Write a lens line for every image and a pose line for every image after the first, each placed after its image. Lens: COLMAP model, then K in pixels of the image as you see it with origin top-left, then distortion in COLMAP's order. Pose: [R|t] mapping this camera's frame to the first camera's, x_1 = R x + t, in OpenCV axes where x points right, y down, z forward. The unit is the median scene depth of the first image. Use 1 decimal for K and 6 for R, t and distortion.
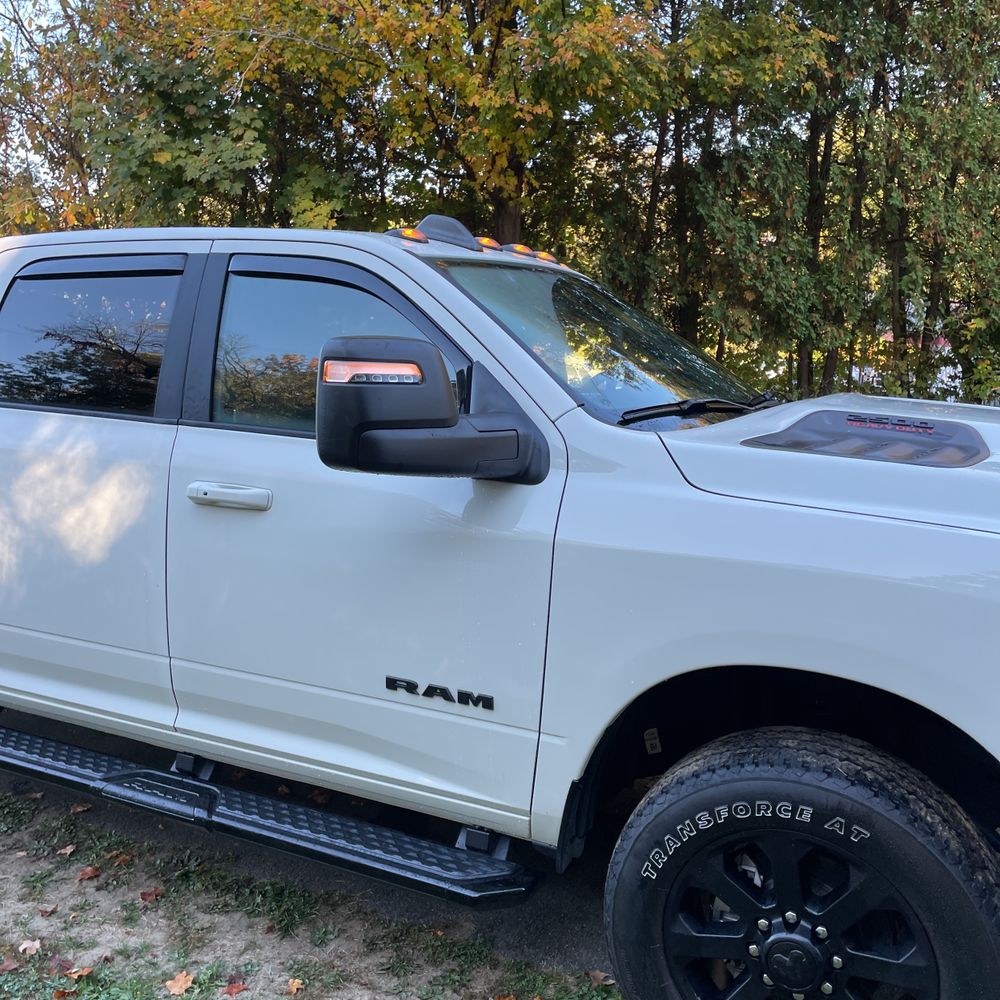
lens RADIAL K [[999.2, 0, 497.8], [0, 999.2, 488.0], [0, 0, 1]] dist [0.097921, -0.132120]
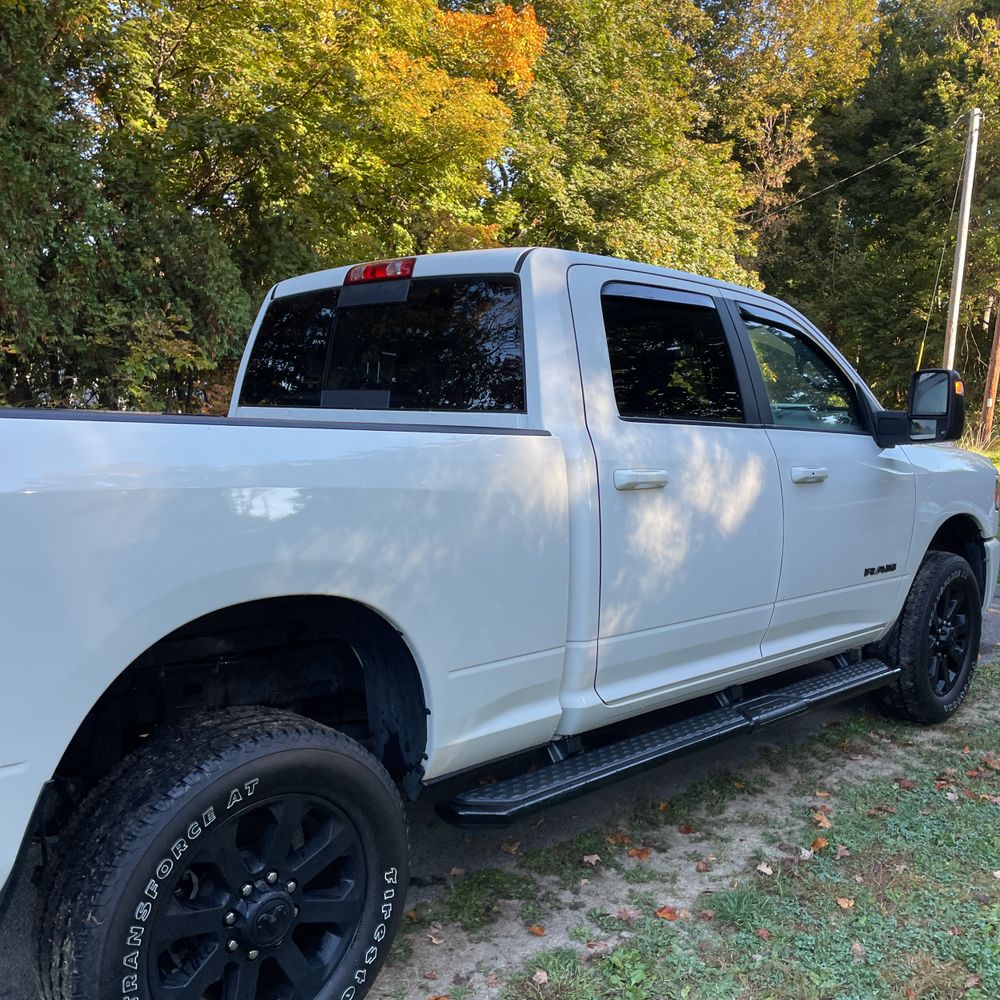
lens RADIAL K [[999.2, 0, 497.8], [0, 999.2, 488.0], [0, 0, 1]] dist [0.097921, -0.132120]
pose [[0.322702, -0.084915, 0.942684, -1.649859], [0.108537, 0.992717, 0.052267, -0.090842], [-0.940257, 0.085450, 0.329568, 0.866206]]
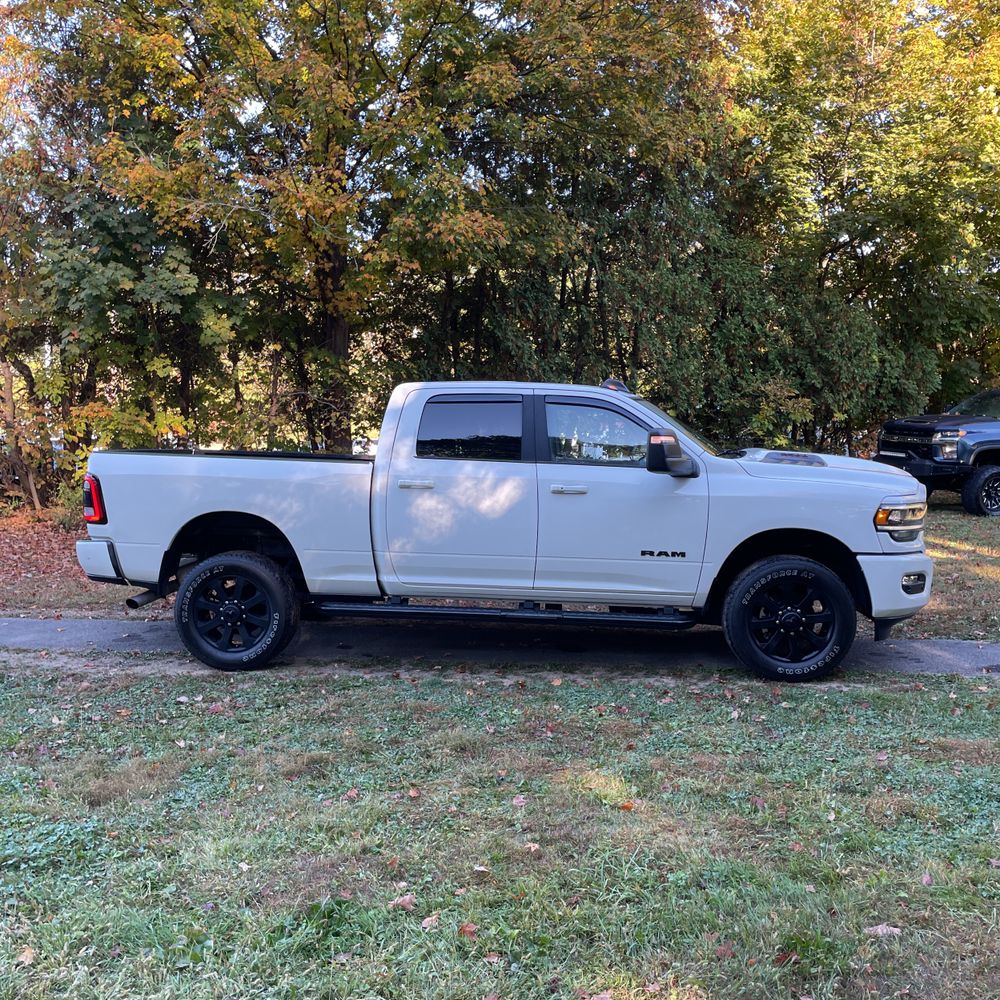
lens RADIAL K [[999.2, 0, 497.8], [0, 999.2, 488.0], [0, 0, 1]] dist [0.097921, -0.132120]
pose [[0.938752, -0.024848, 0.343696, -1.217389], [0.051766, 0.996247, -0.069368, 0.160265], [-0.340683, 0.082911, 0.936515, -1.241695]]
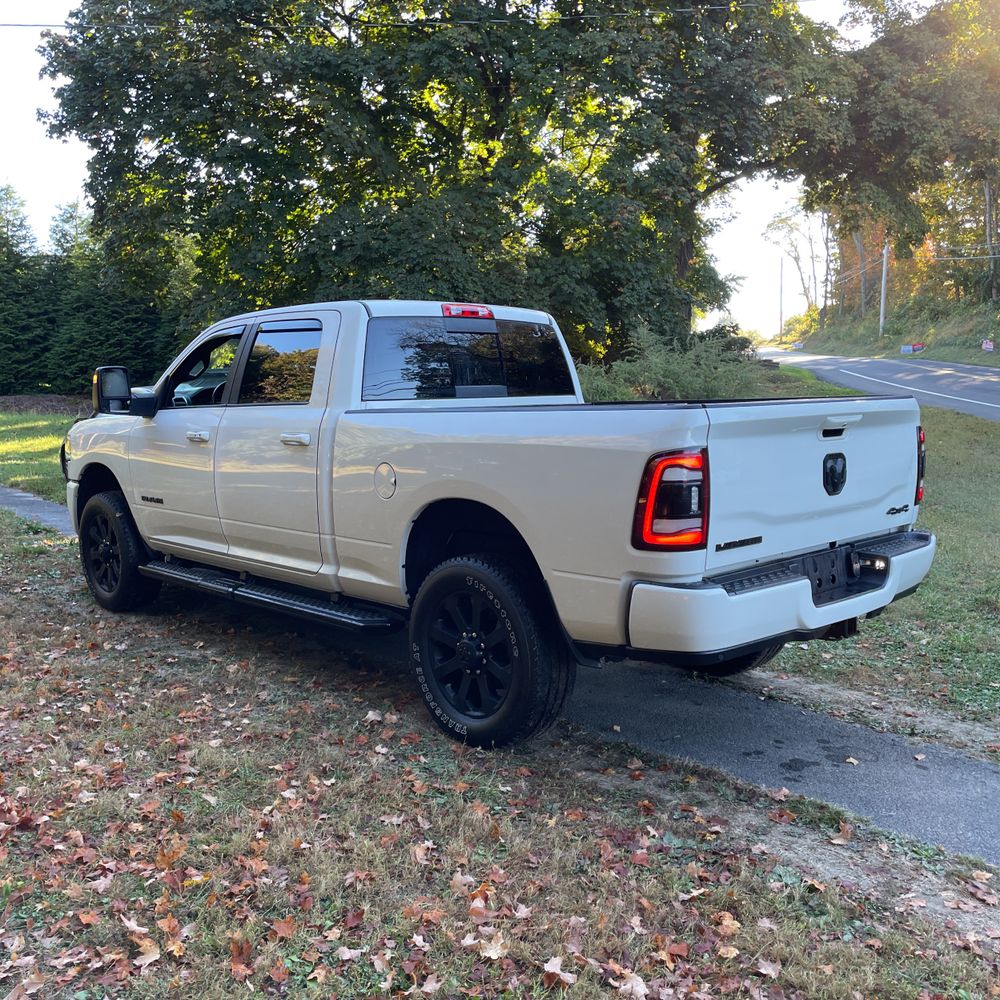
lens RADIAL K [[999.2, 0, 497.8], [0, 999.2, 488.0], [0, 0, 1]] dist [0.097921, -0.132120]
pose [[-0.932143, -0.044165, 0.359387, -1.292883], [0.043520, 0.971673, 0.232286, -0.416091], [-0.359466, 0.232164, -0.903817, 3.174630]]
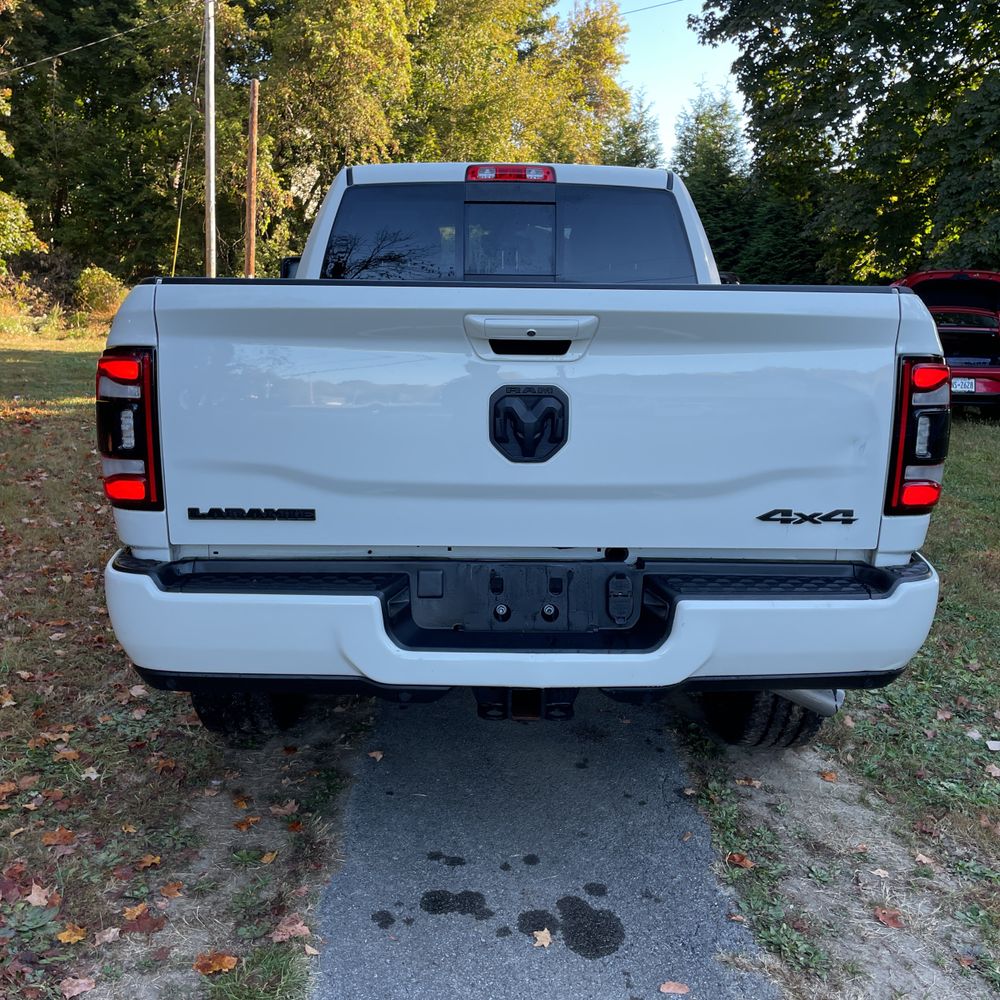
lens RADIAL K [[999.2, 0, 497.8], [0, 999.2, 488.0], [0, 0, 1]] dist [0.097921, -0.132120]
pose [[-0.450144, -0.187386, 0.873073, -1.879152], [0.096710, 0.961752, 0.256281, -0.239832], [-0.887703, 0.199799, -0.414805, 2.087203]]
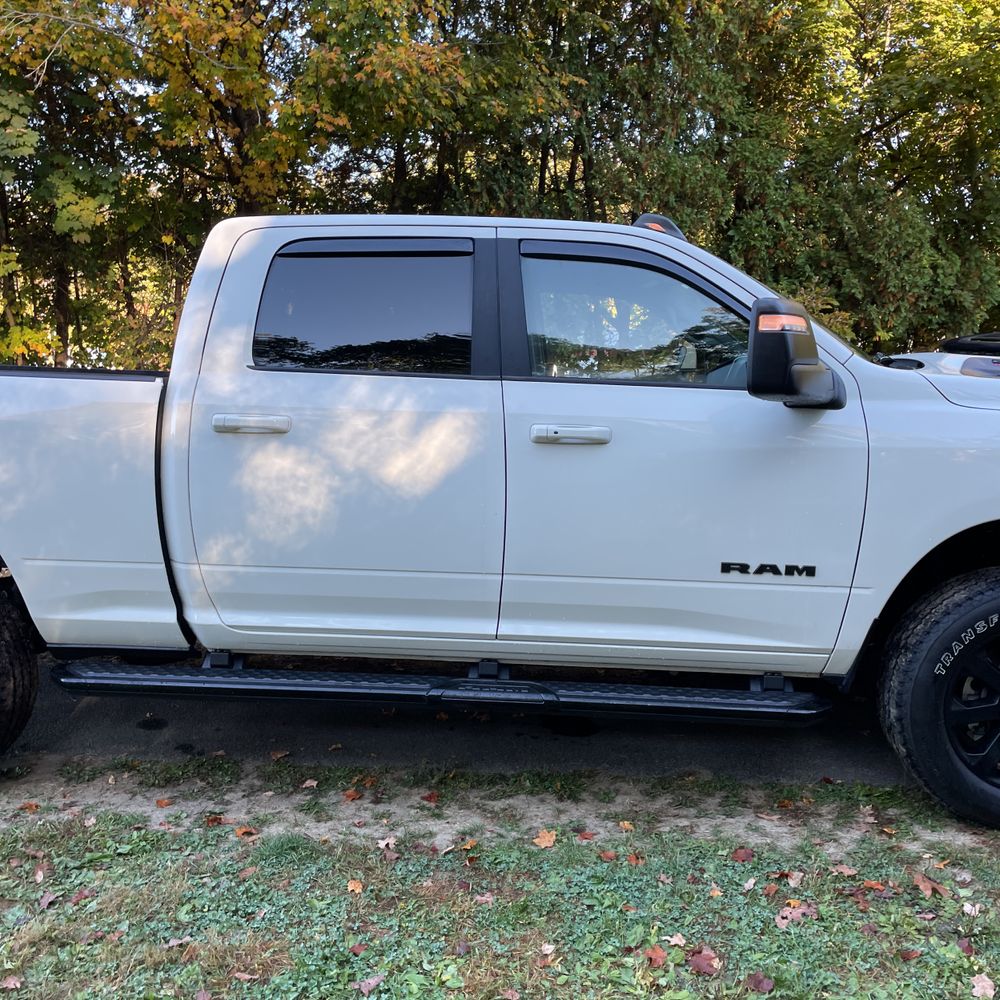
lens RADIAL K [[999.2, 0, 497.8], [0, 999.2, 488.0], [0, 0, 1]] dist [0.097921, -0.132120]
pose [[0.929790, -0.050787, 0.364571, -0.736482], [0.056108, 0.998417, -0.004011, 0.067895], [-0.363790, 0.024185, 0.931167, -0.100968]]
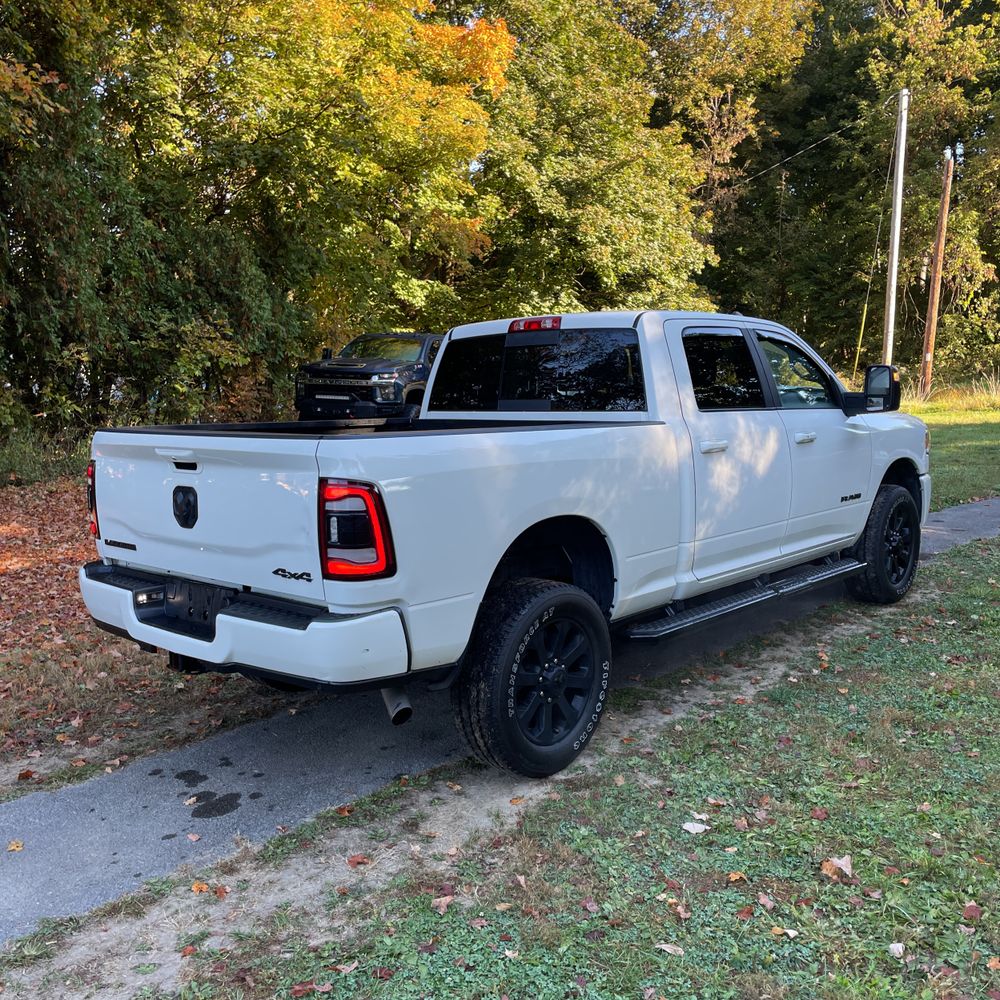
lens RADIAL K [[994.2, 0, 496.3], [0, 994.2, 467.0], [0, 0, 1]] dist [0.091743, -0.119364]
pose [[0.279708, -0.109837, 0.953782, -2.425650], [0.155600, 0.985487, 0.067856, -0.174304], [-0.947392, 0.129429, 0.292739, 0.923245]]
